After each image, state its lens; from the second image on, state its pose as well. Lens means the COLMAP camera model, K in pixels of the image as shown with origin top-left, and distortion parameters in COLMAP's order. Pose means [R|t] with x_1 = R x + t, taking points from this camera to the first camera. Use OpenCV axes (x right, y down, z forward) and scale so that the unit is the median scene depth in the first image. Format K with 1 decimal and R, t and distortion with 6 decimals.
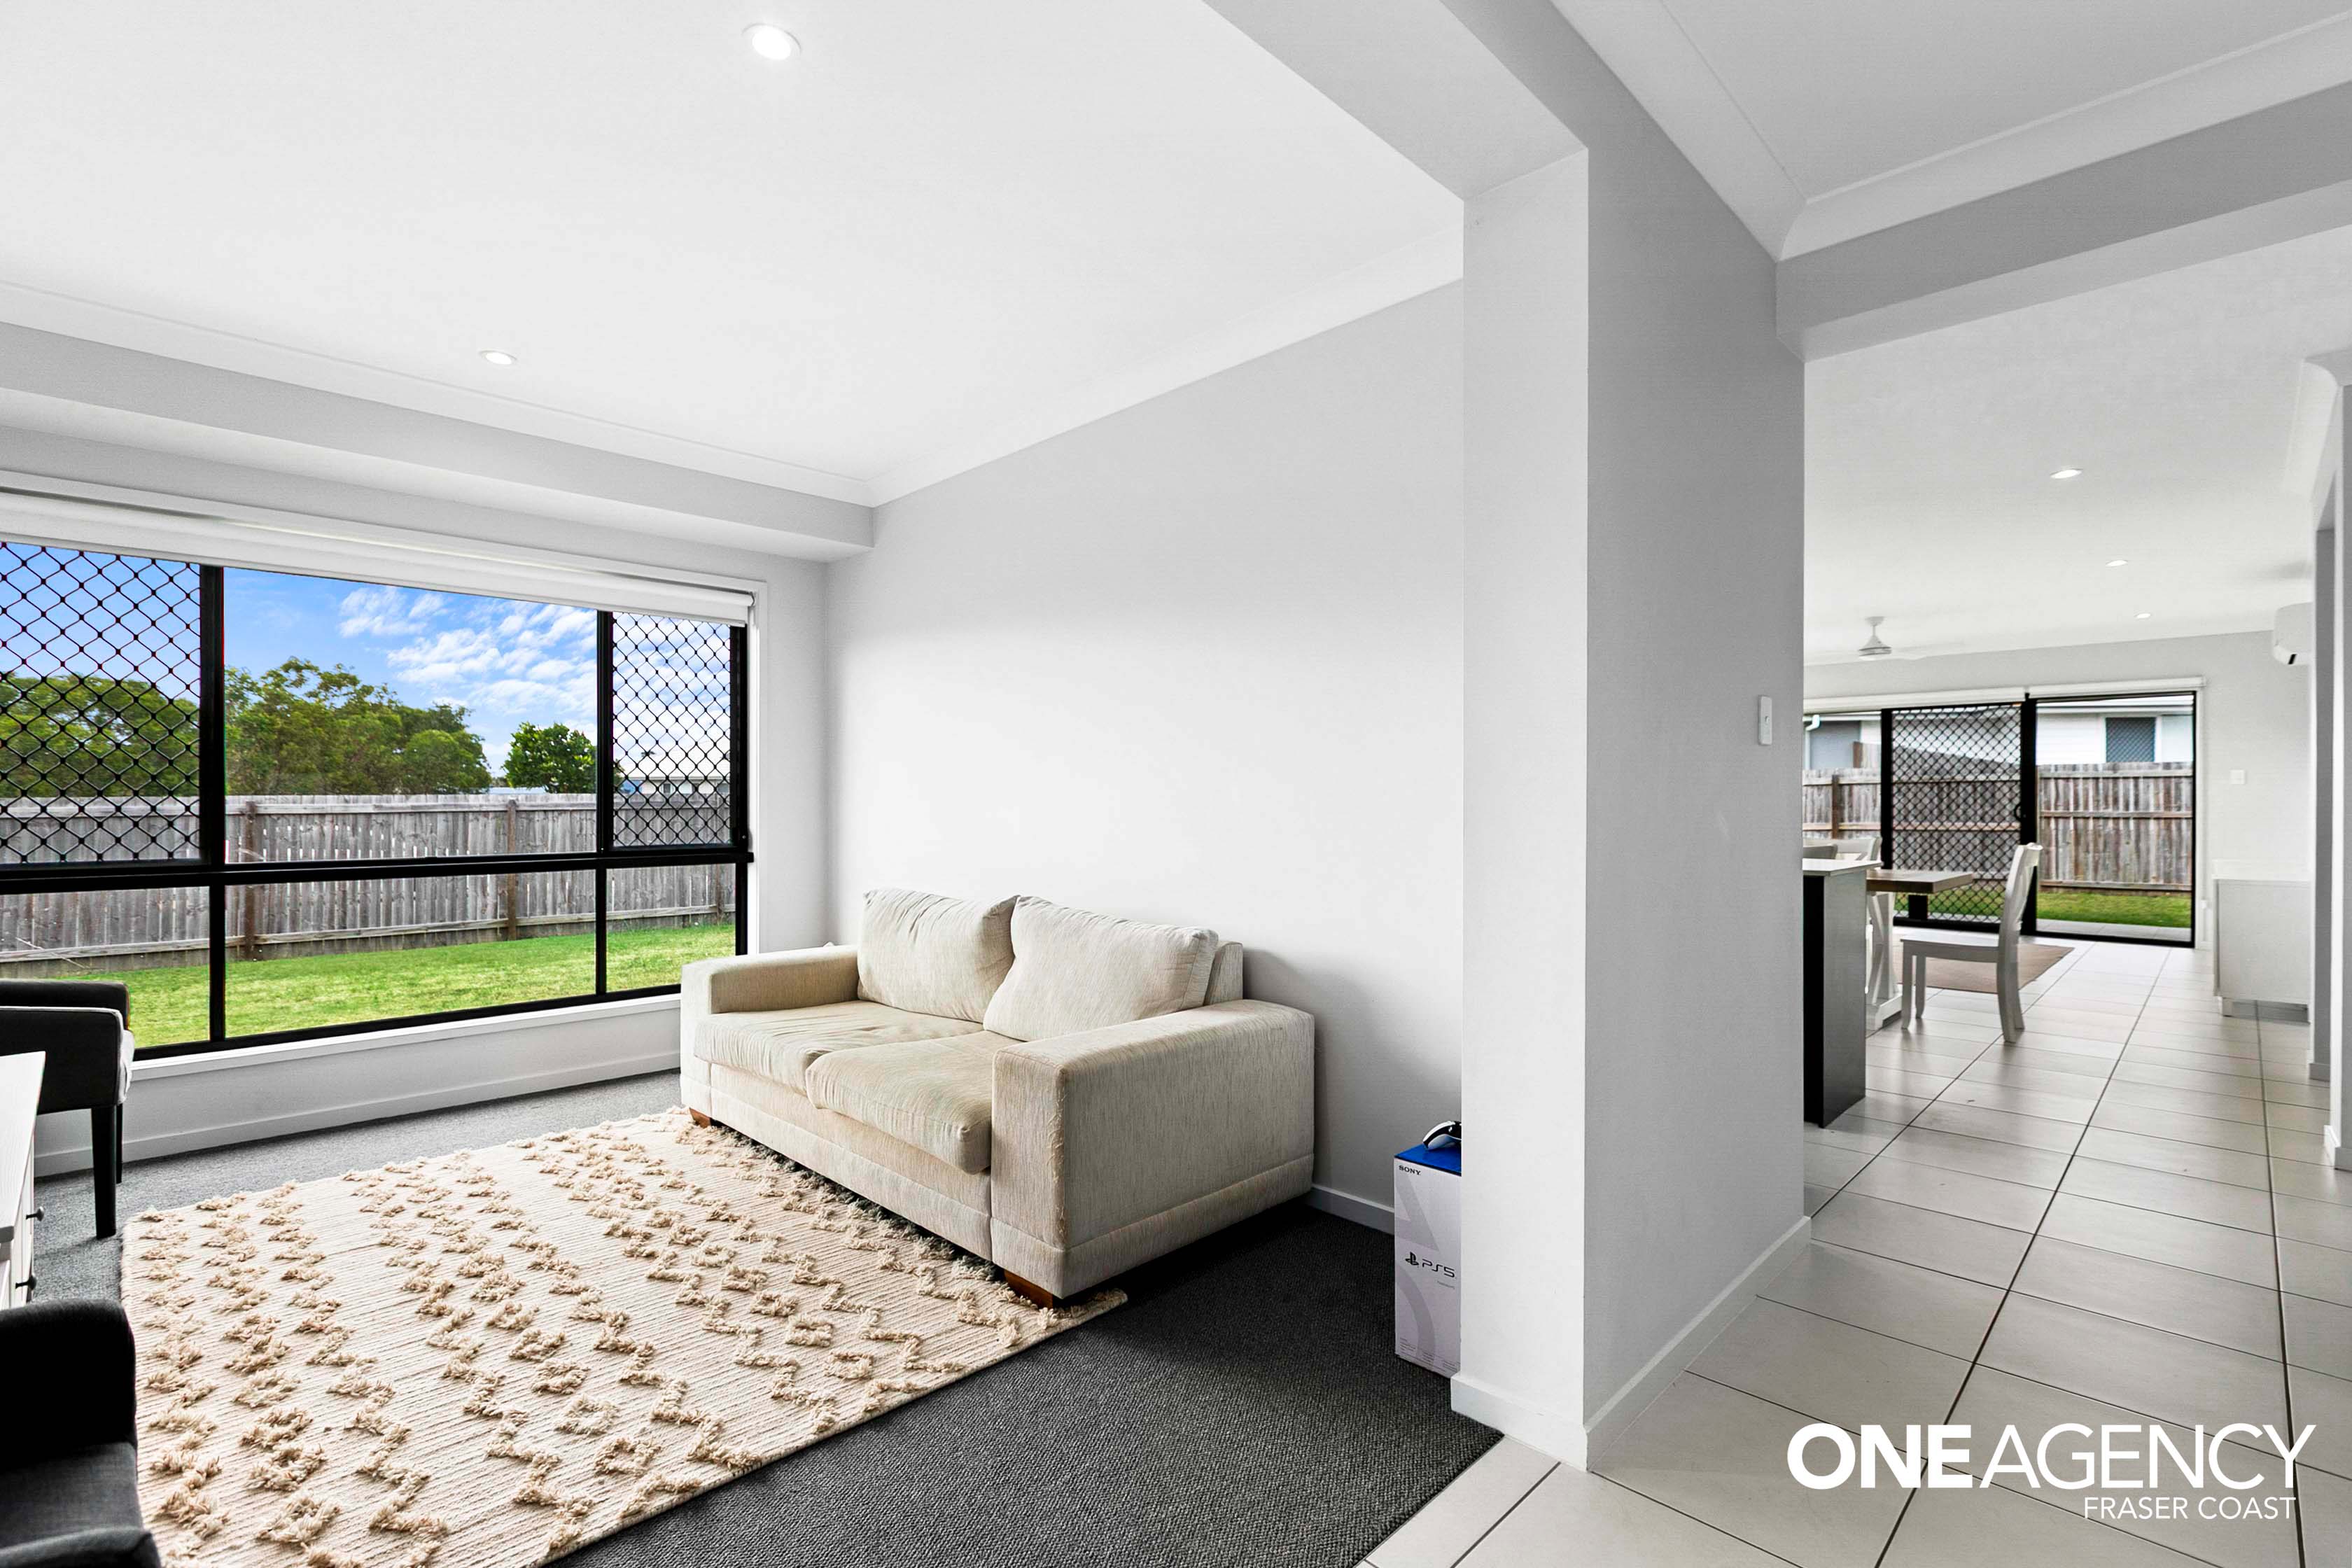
lens RADIAL K [[1069.6, 0, 1133.4], [0, 1069.6, 805.0], [0, 0, 1]] dist [-0.017698, -0.000398]
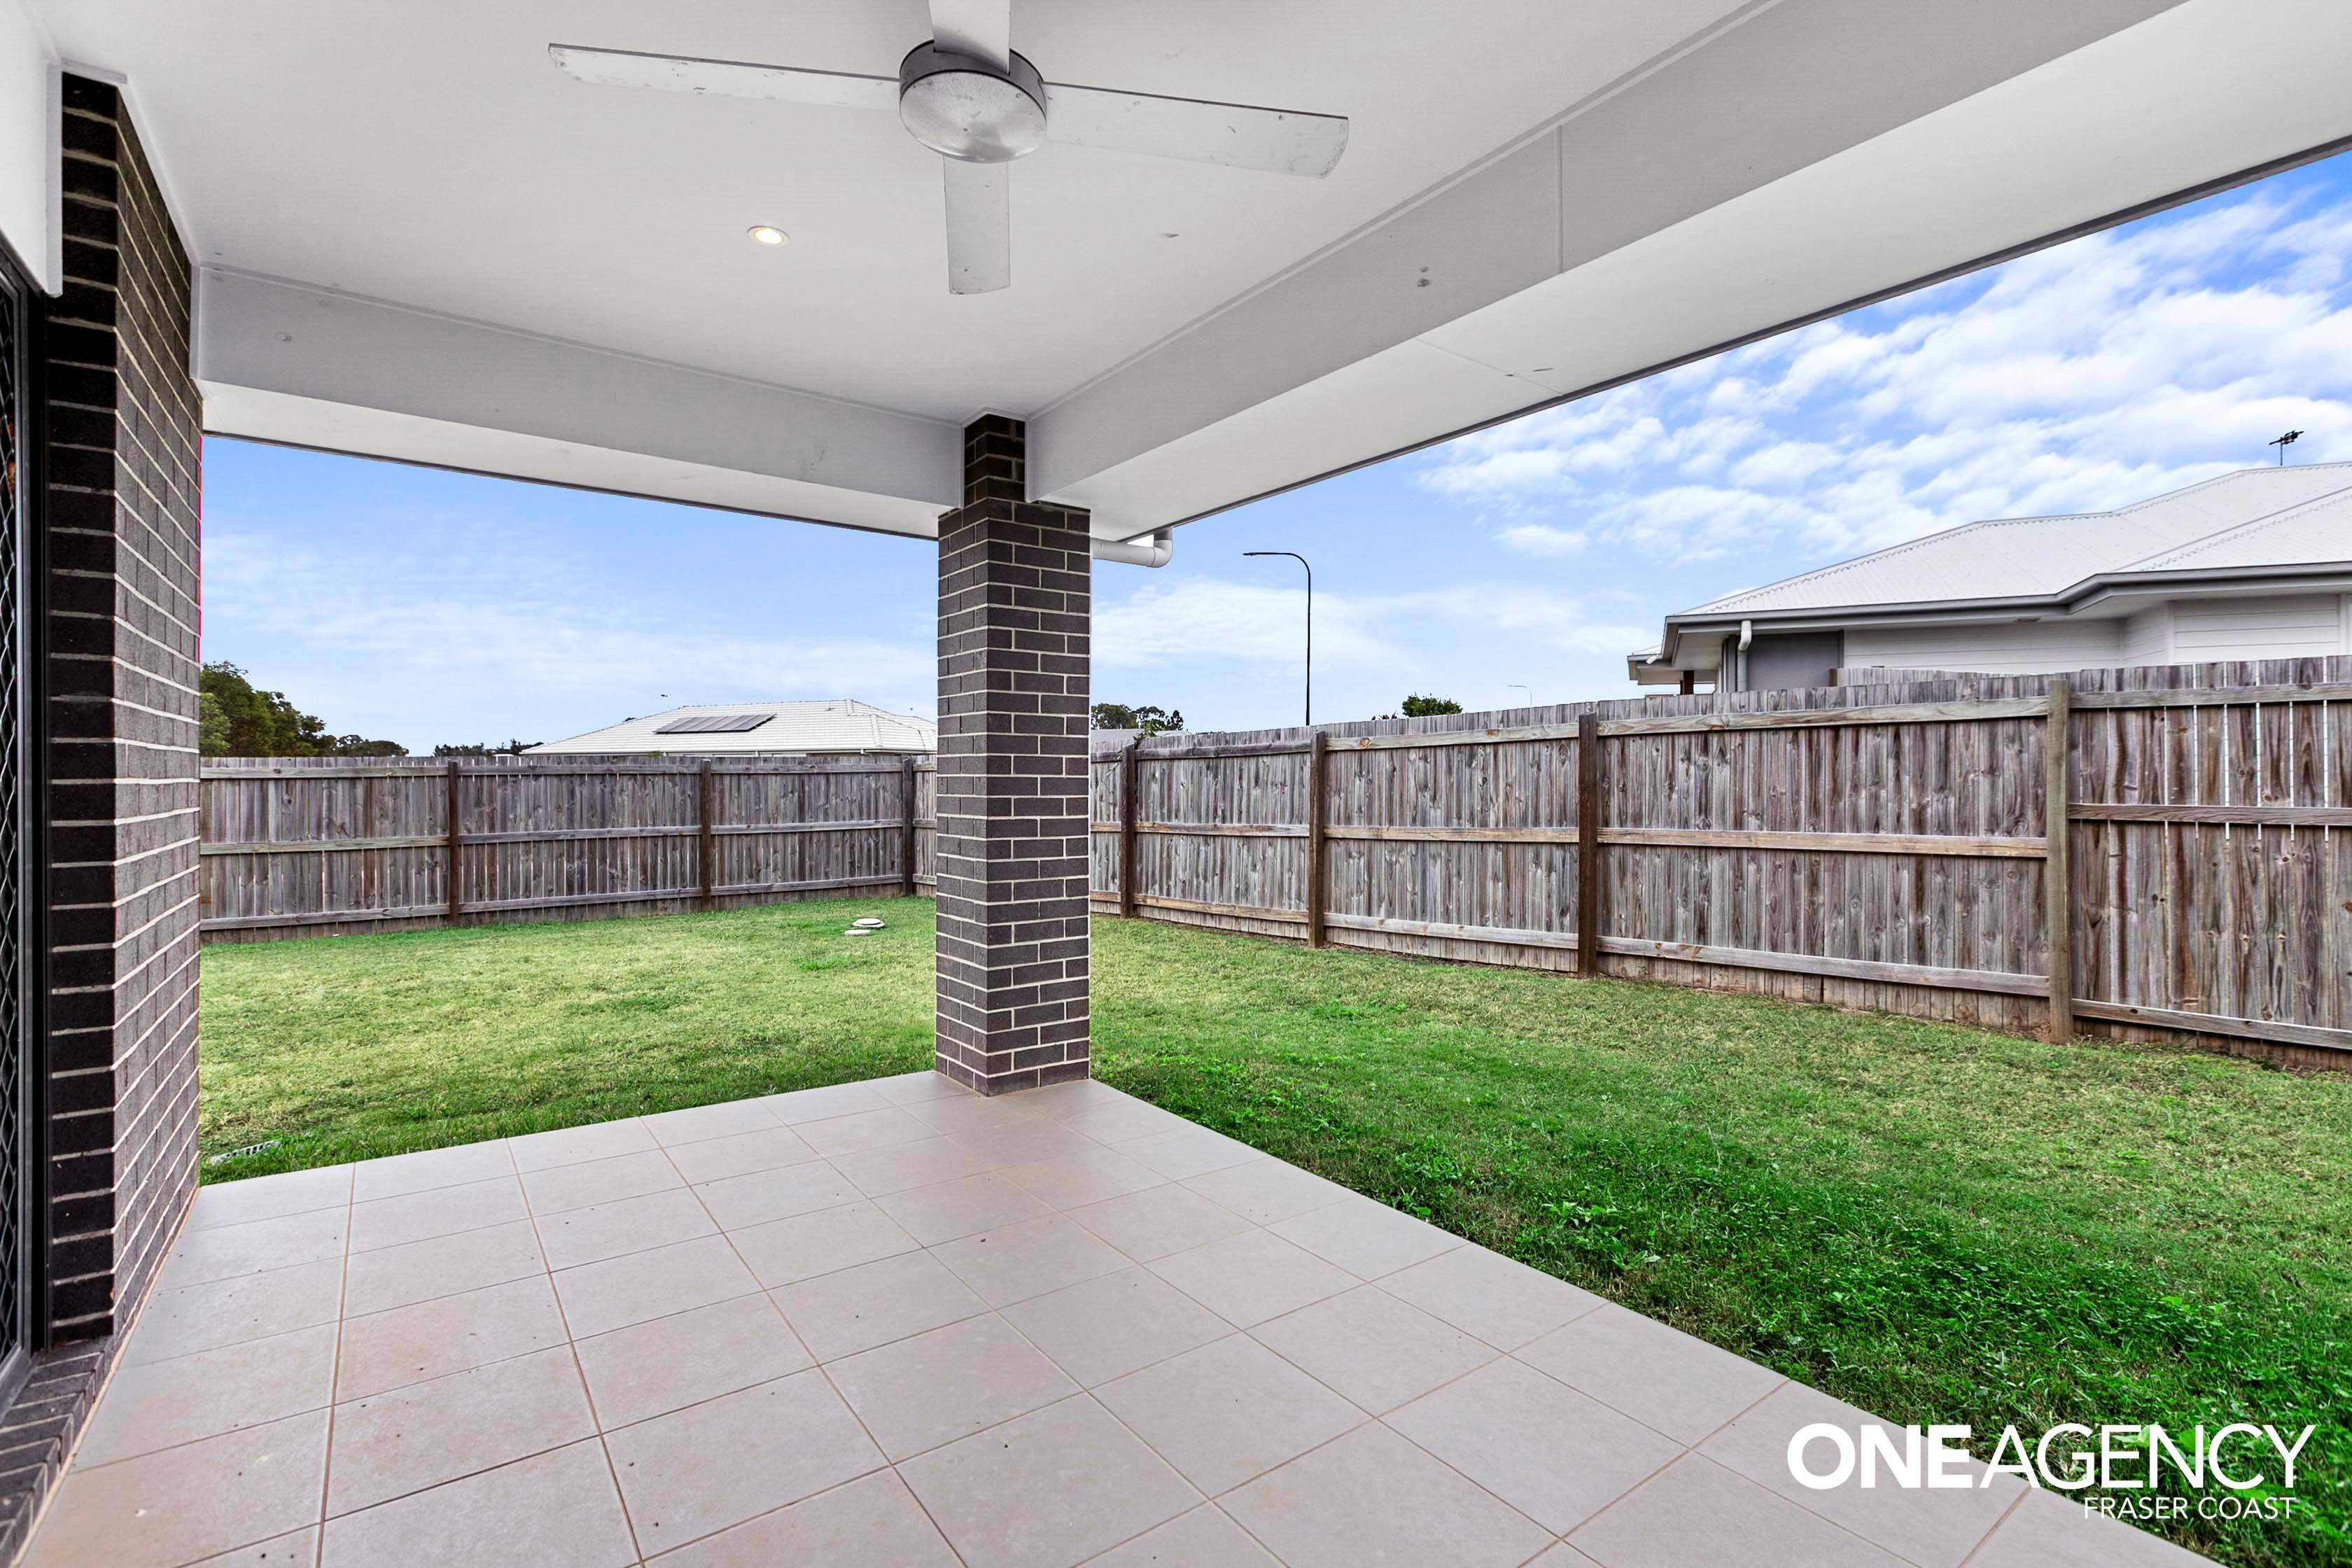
lens RADIAL K [[1069.7, 0, 1176.0], [0, 1069.7, 784.0], [0, 0, 1]] dist [0.000501, 0.000156]
pose [[0.992919, 0.001897, -0.118777, 0.628032], [-0.002268, 0.999993, -0.002987, 0.000846], [0.118770, 0.003235, 0.992916, 0.633726]]
